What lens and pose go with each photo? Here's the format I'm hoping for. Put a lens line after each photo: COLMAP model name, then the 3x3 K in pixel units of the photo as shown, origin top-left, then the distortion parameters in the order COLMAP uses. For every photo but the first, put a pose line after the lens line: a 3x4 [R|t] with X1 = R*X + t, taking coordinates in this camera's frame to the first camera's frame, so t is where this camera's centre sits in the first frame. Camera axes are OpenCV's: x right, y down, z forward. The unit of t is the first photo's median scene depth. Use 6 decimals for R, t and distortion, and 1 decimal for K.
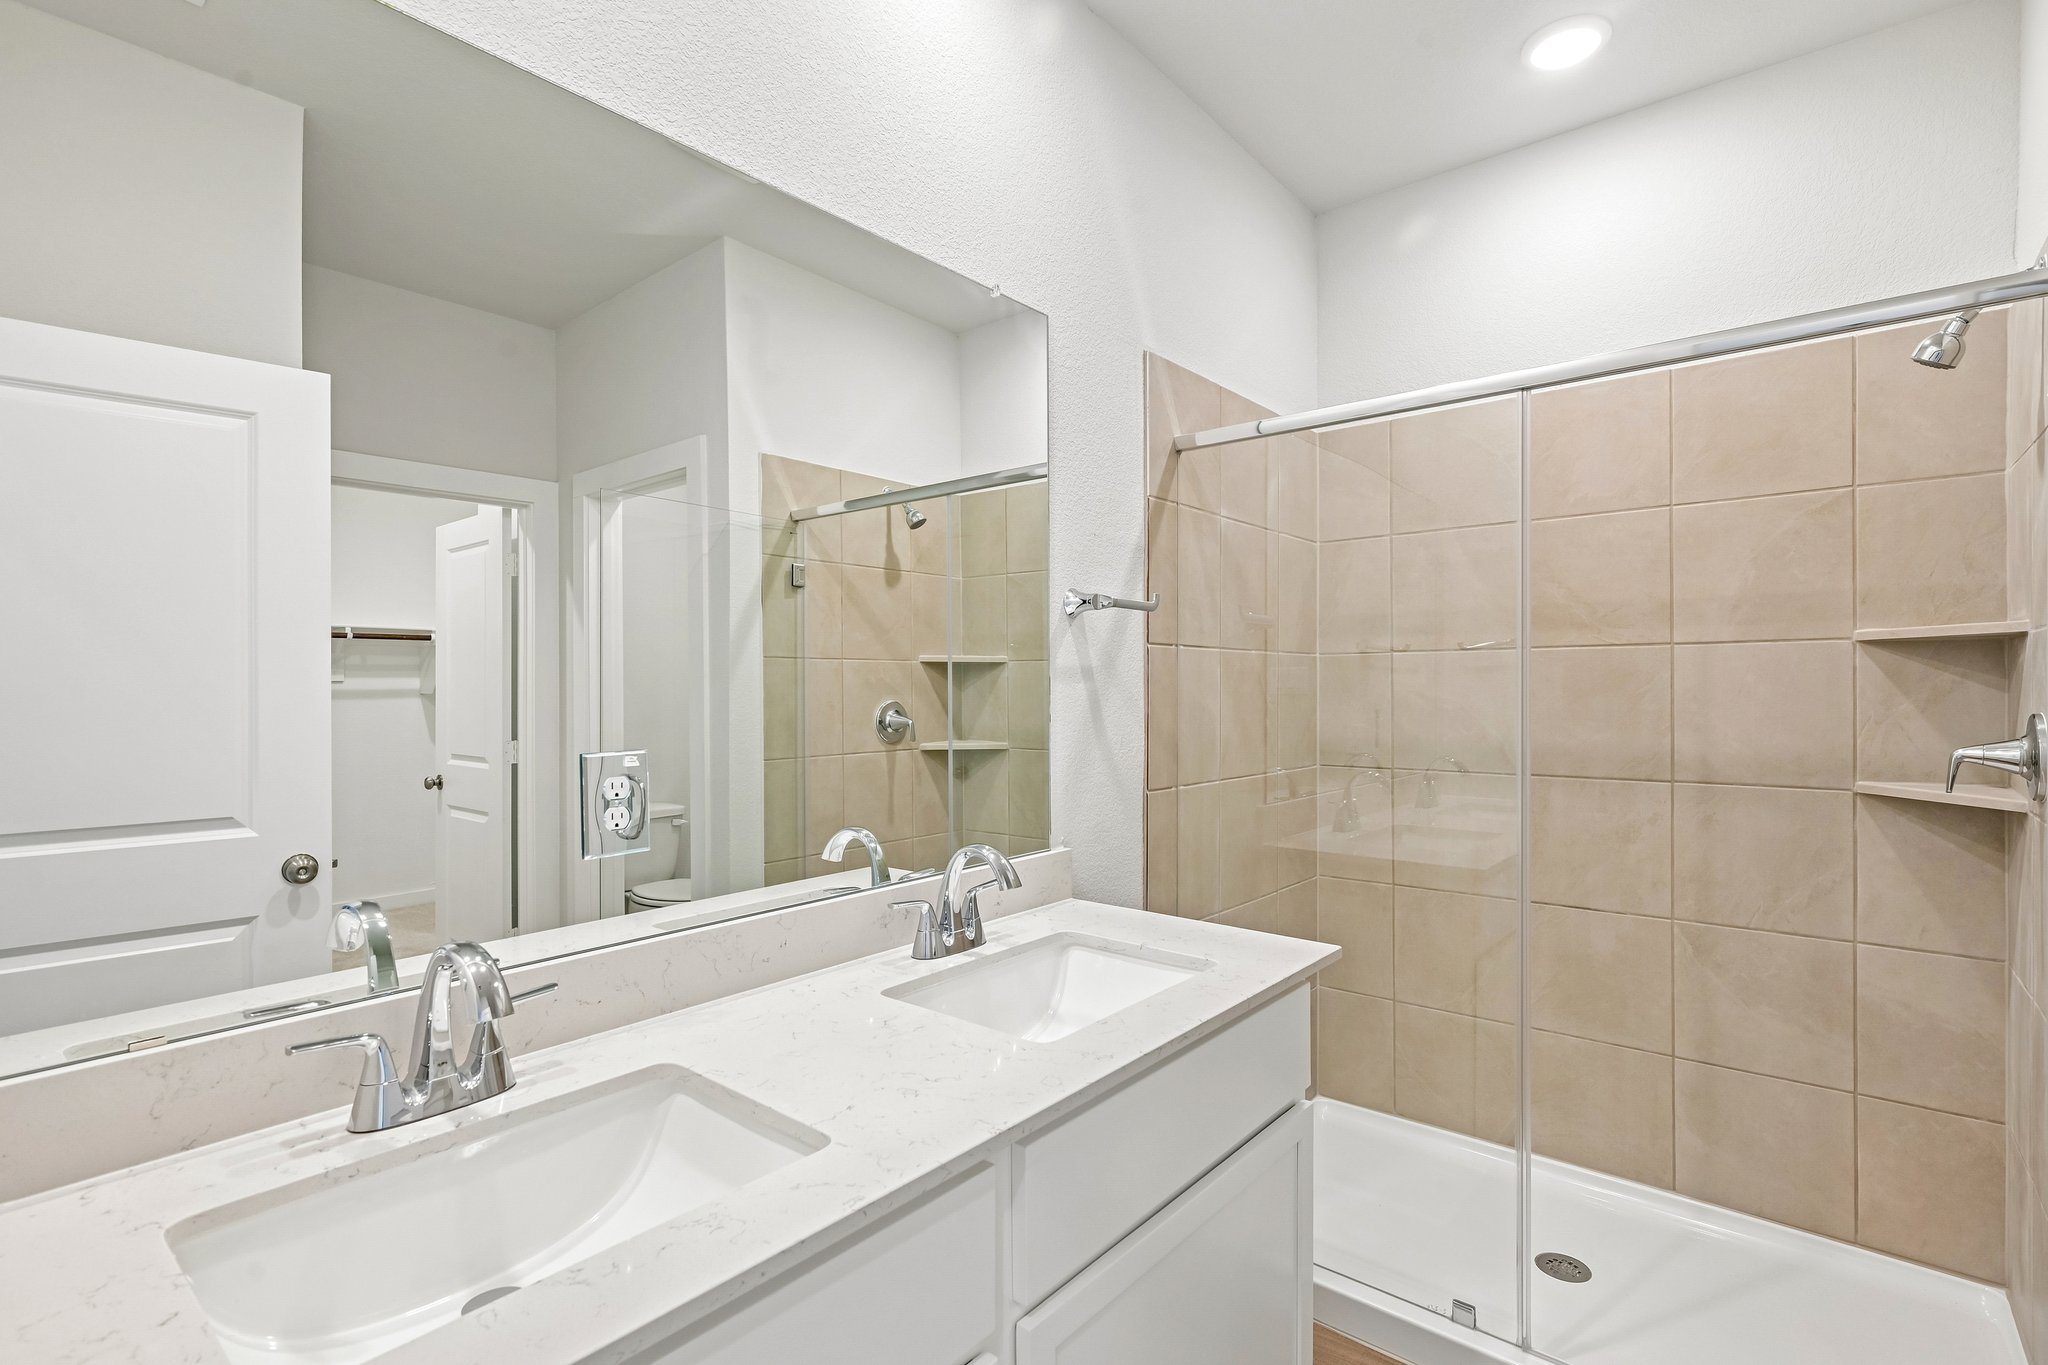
lens RADIAL K [[969.4, 0, 1029.4], [0, 969.4, 681.5], [0, 0, 1]] dist [0.005537, 0.002393]
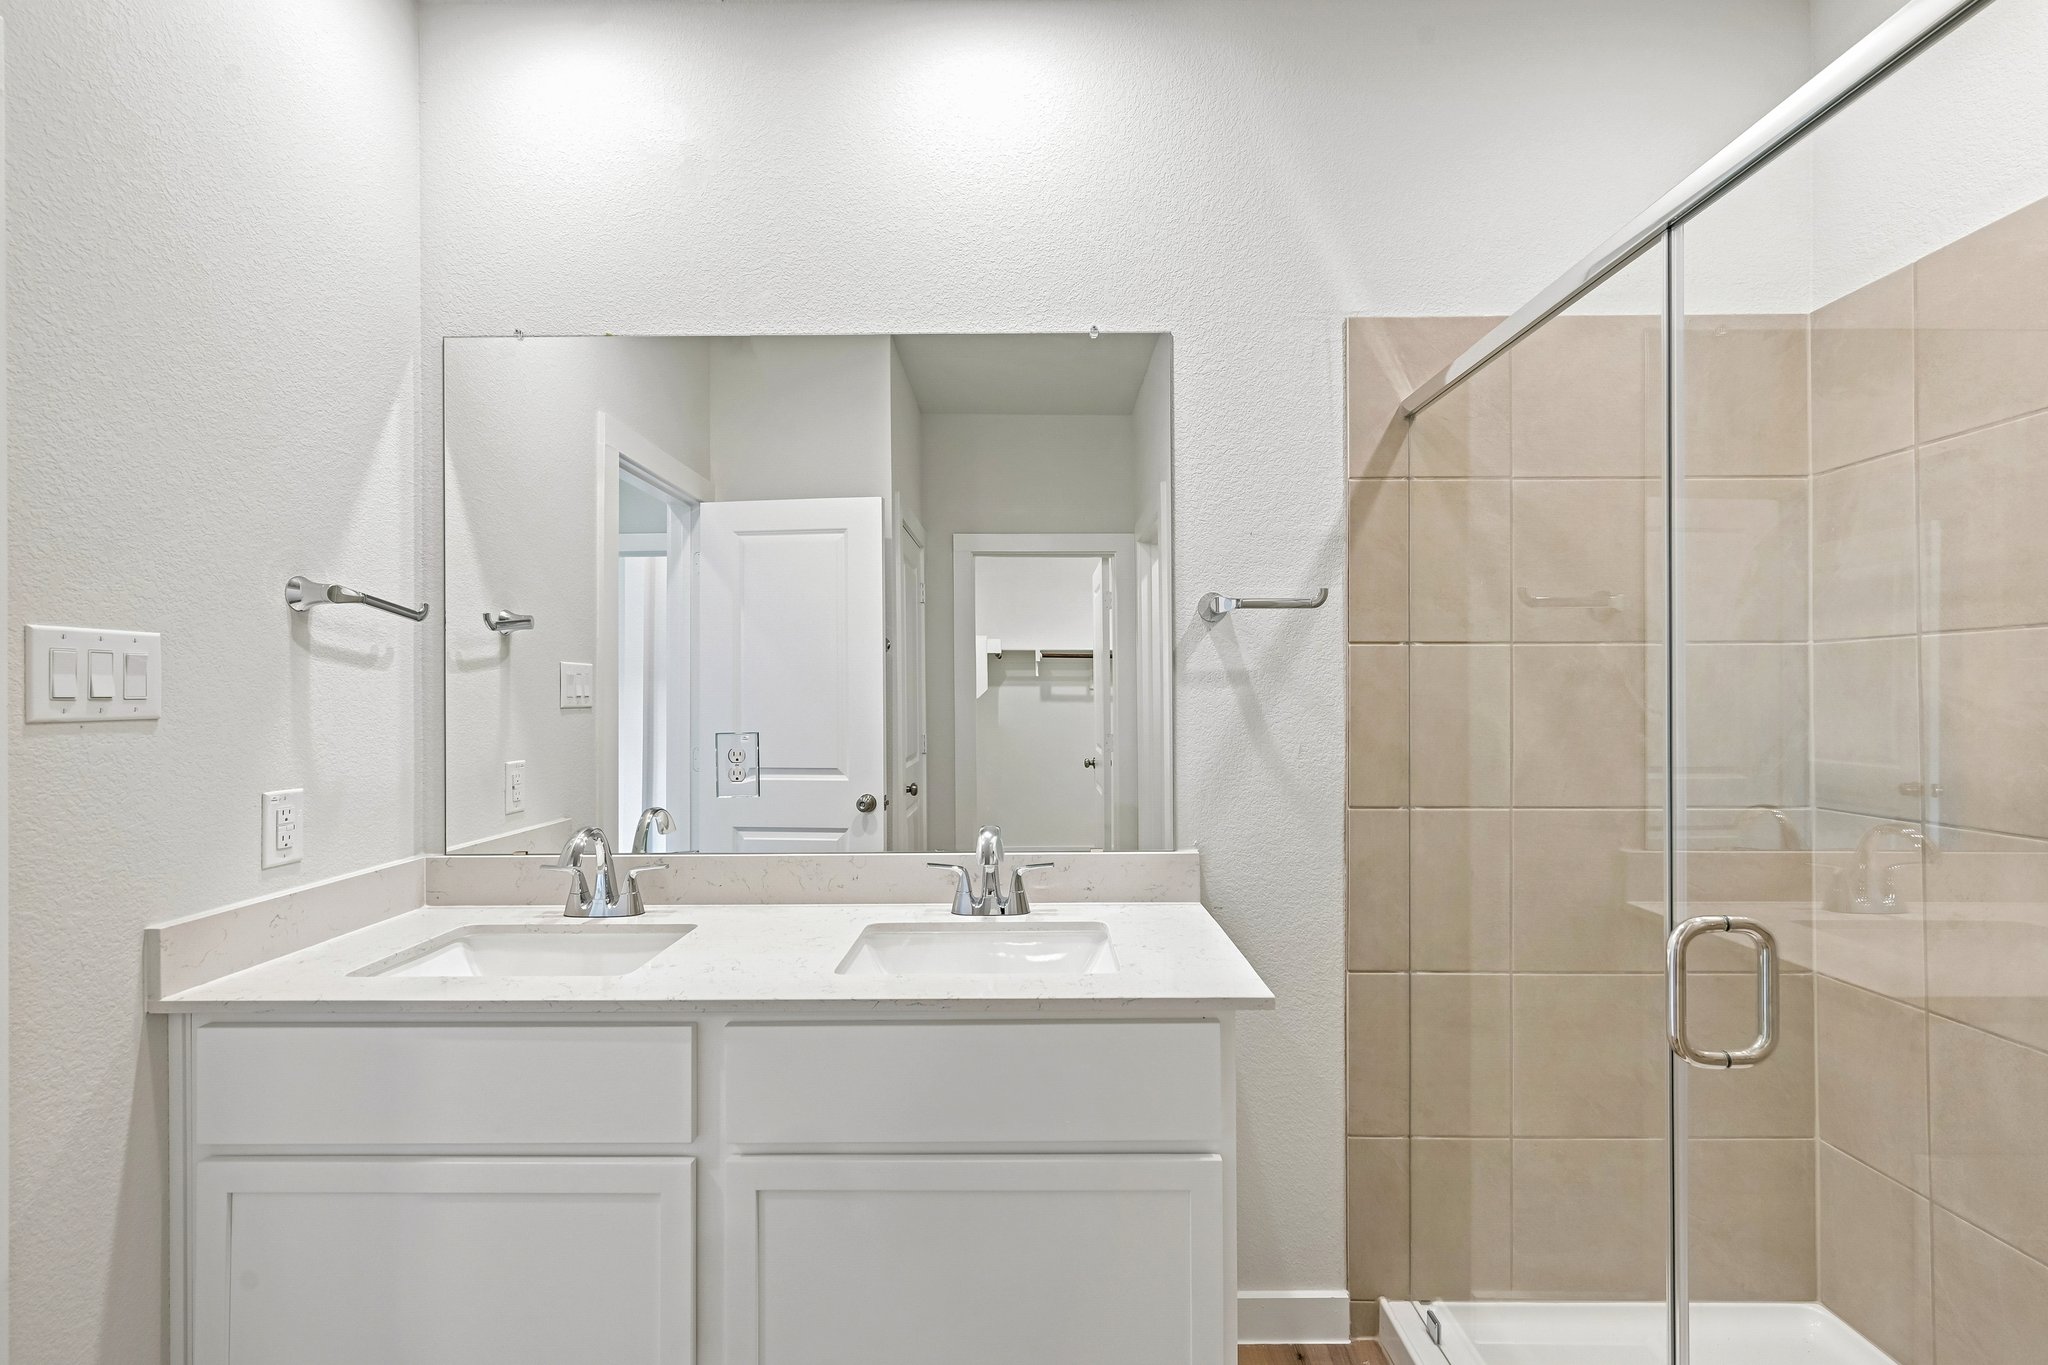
lens RADIAL K [[920.3, 0, 1063.0], [0, 920.3, 678.4], [0, 0, 1]] dist [0.021966, -0.000656]
pose [[0.629611, -0.012977, -0.776802, 0.644265], [0.005603, 0.999910, -0.012164, 0.002829], [0.776890, 0.003306, 0.629627, 0.268319]]
